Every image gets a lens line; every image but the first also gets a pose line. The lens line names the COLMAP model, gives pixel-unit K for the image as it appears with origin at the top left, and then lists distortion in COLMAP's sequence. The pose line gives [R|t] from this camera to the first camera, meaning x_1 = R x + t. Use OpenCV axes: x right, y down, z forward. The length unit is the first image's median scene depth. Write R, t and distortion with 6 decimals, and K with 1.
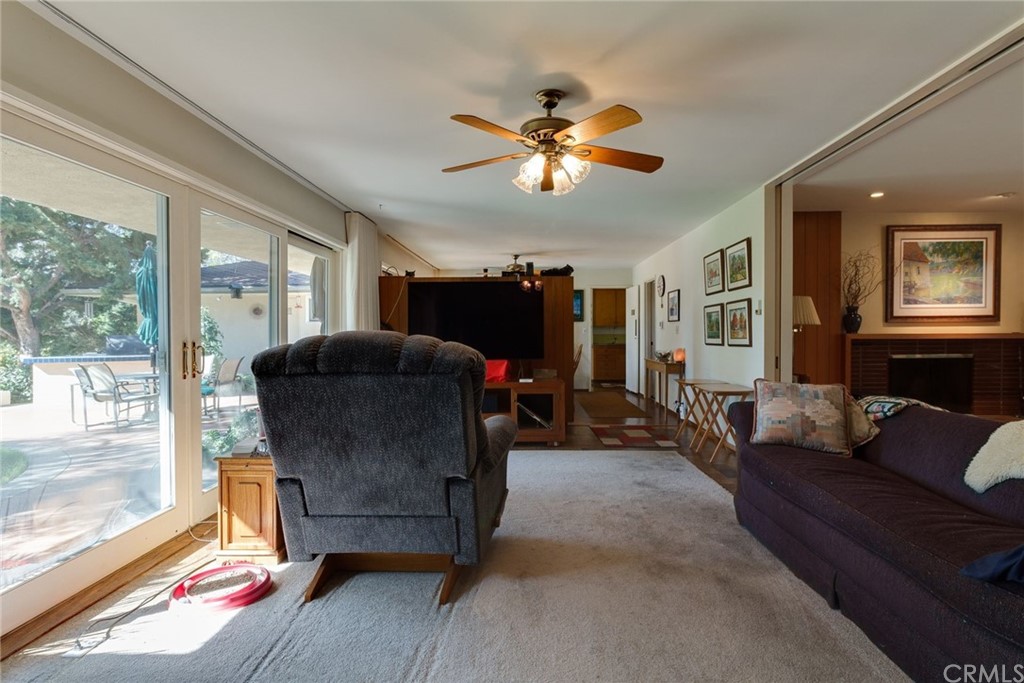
lens RADIAL K [[518.6, 0, 511.3], [0, 518.6, 337.9], [0, 0, 1]] dist [0.002174, -0.001428]
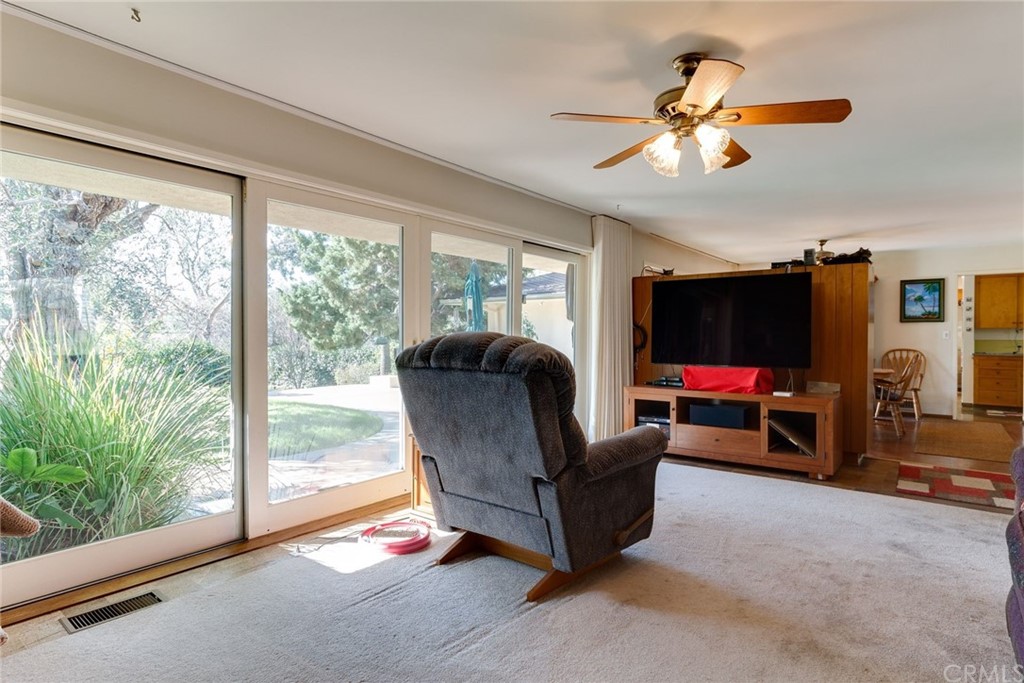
lens RADIAL K [[544.0, 0, 512.7], [0, 544.0, 339.0], [0, 0, 1]] dist [0.001266, 0.000066]
pose [[0.801148, 0.011709, -0.598352, 0.397000], [-0.013953, 0.999902, 0.000885, -0.000063], [0.598304, 0.007640, 0.801233, 0.103656]]
